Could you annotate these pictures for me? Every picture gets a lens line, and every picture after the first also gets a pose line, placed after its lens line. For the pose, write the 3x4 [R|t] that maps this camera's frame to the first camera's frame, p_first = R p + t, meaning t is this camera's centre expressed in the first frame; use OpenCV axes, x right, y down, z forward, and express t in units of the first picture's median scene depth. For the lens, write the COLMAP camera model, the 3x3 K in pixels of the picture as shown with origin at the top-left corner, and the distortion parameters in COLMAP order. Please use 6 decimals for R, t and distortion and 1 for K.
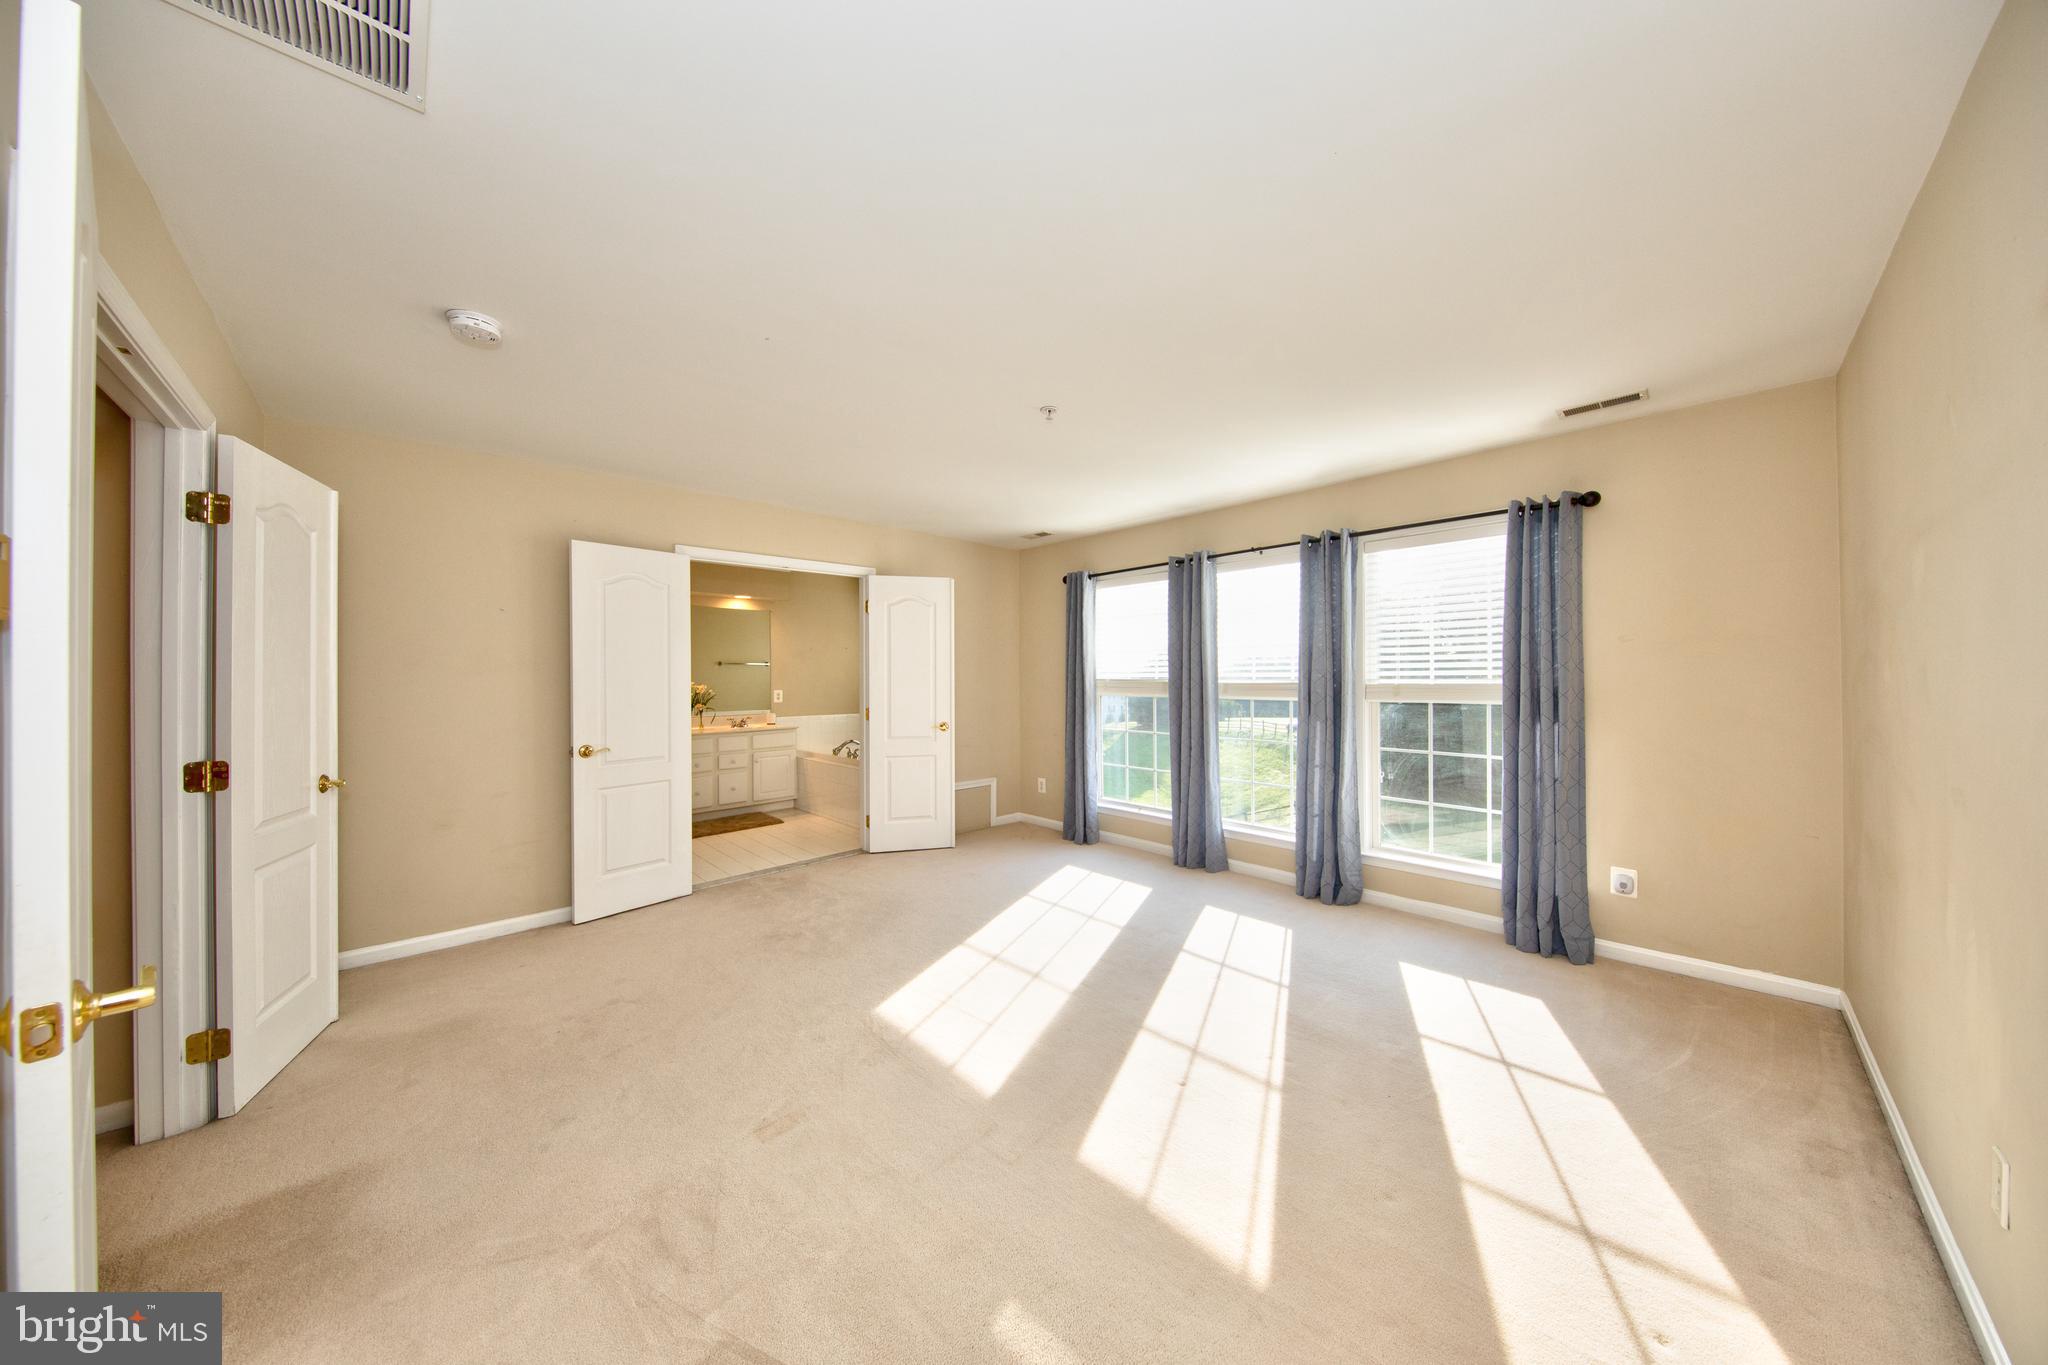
lens RADIAL K [[651.2, 0, 1019.9], [0, 651.2, 673.7], [0, 0, 1]] dist [0.005001, -0.000704]
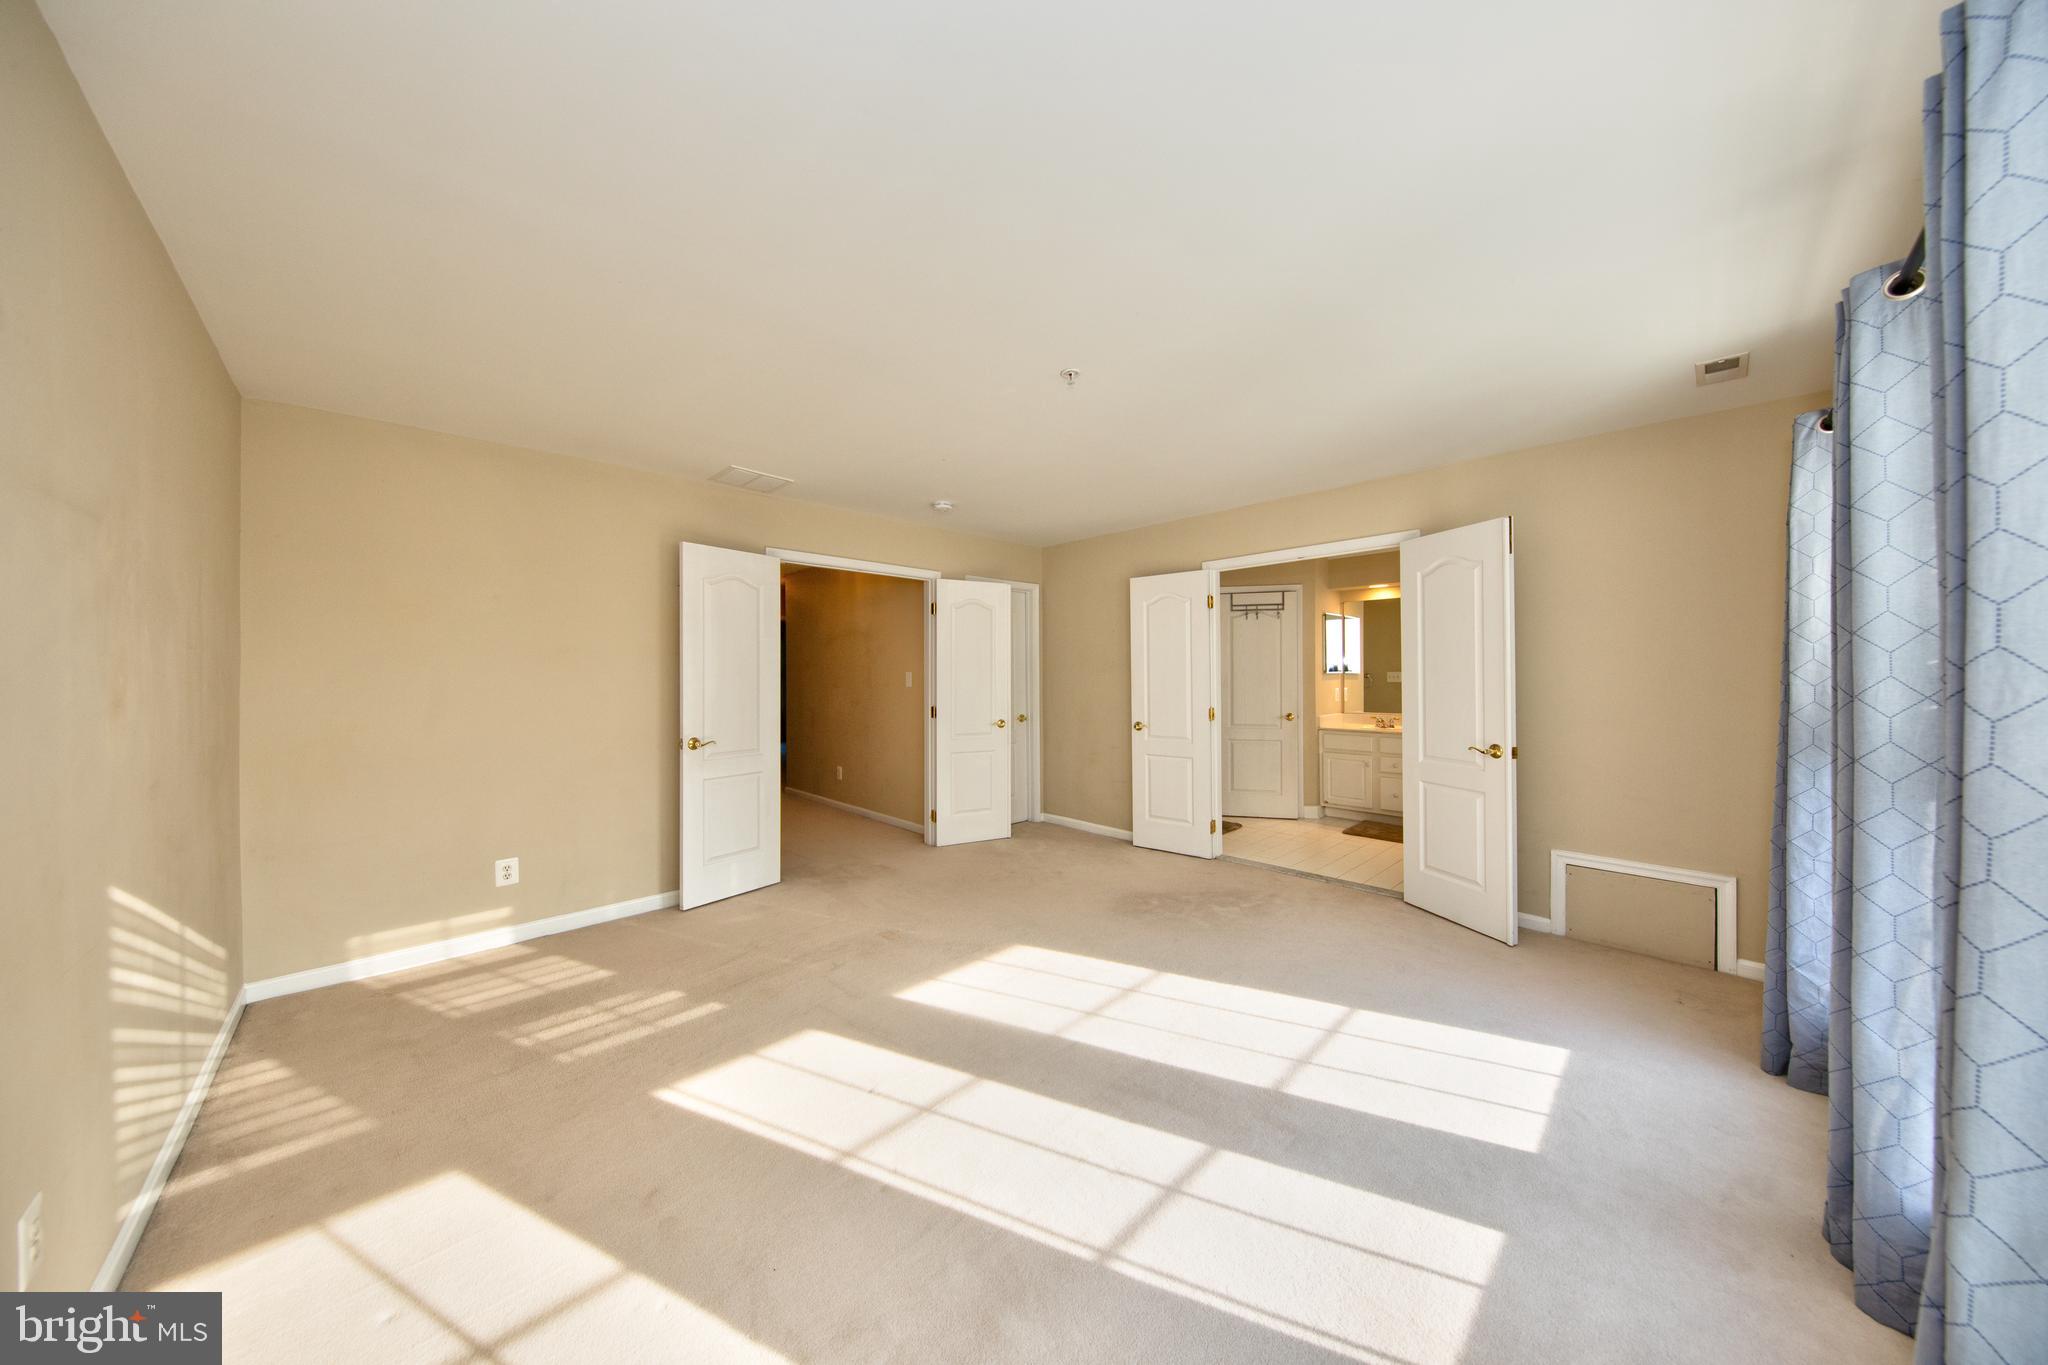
lens RADIAL K [[651.2, 0, 1017.0], [0, 651.2, 669.8], [0, 0, 1]] dist [0.005001, -0.000704]
pose [[-0.005173, -0.000738, -0.999986, 0.885343], [0.008718, 0.999962, -0.000783, -0.004930], [0.999949, -0.008722, -0.005166, 0.880209]]
